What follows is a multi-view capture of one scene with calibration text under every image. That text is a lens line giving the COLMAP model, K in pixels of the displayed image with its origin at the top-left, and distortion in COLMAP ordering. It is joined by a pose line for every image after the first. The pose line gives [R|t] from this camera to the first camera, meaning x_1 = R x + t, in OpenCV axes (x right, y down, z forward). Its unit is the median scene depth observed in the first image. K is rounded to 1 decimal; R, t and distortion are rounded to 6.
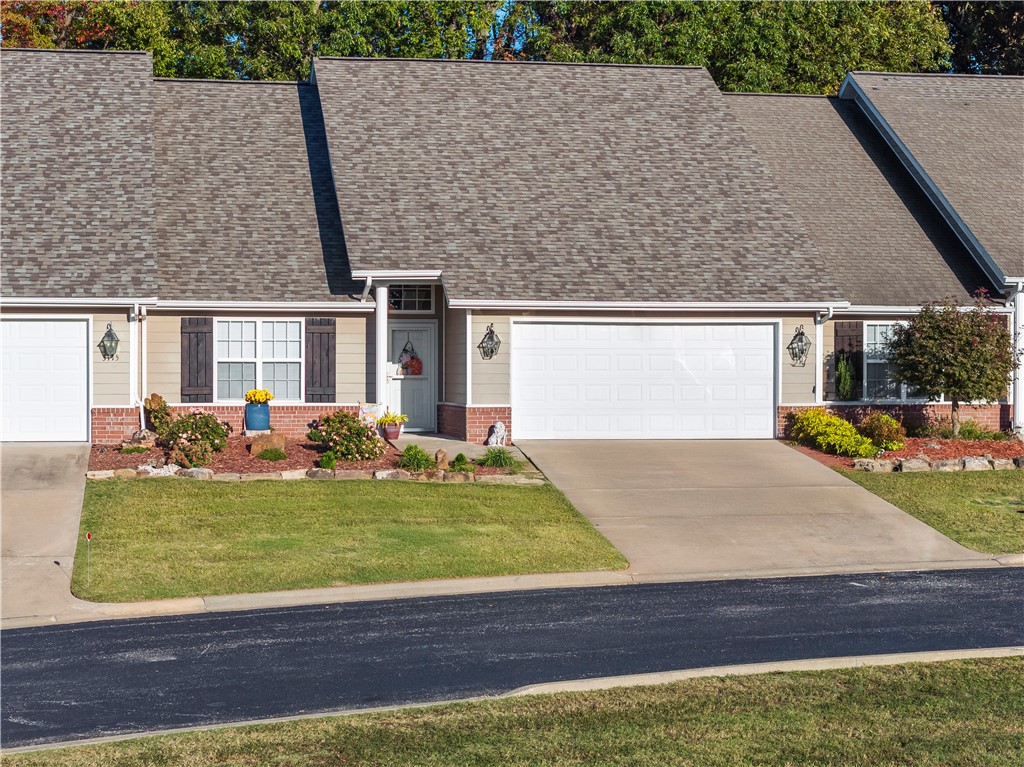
lens RADIAL K [[2035.5, 0, 491.3], [0, 2035.5, 434.9], [0, 0, 1]] dist [-0.041616, 0.000000]
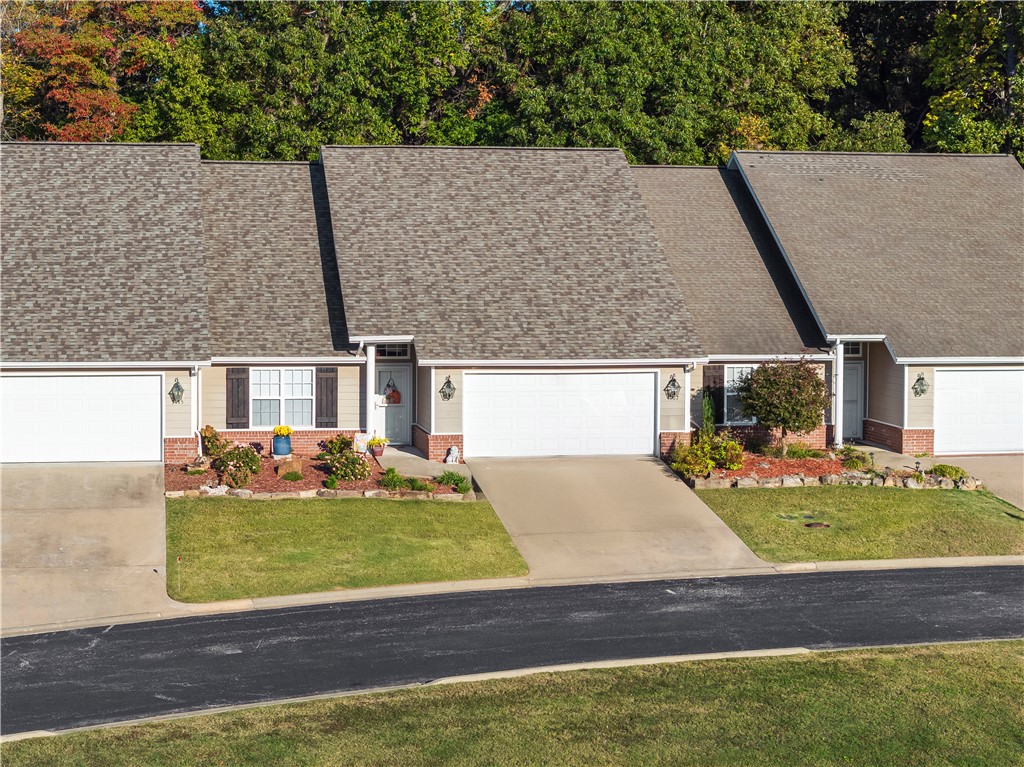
lens RADIAL K [[2035.5, 0, 477.3], [0, 2035.5, 350.2], [0, 0, 1]] dist [-0.041616, 0.000000]
pose [[0.999948, 0.004216, -0.009241, 0.031579], [-0.004009, 0.999744, 0.022277, -0.100833], [0.009333, -0.022238, 0.999709, -0.386169]]
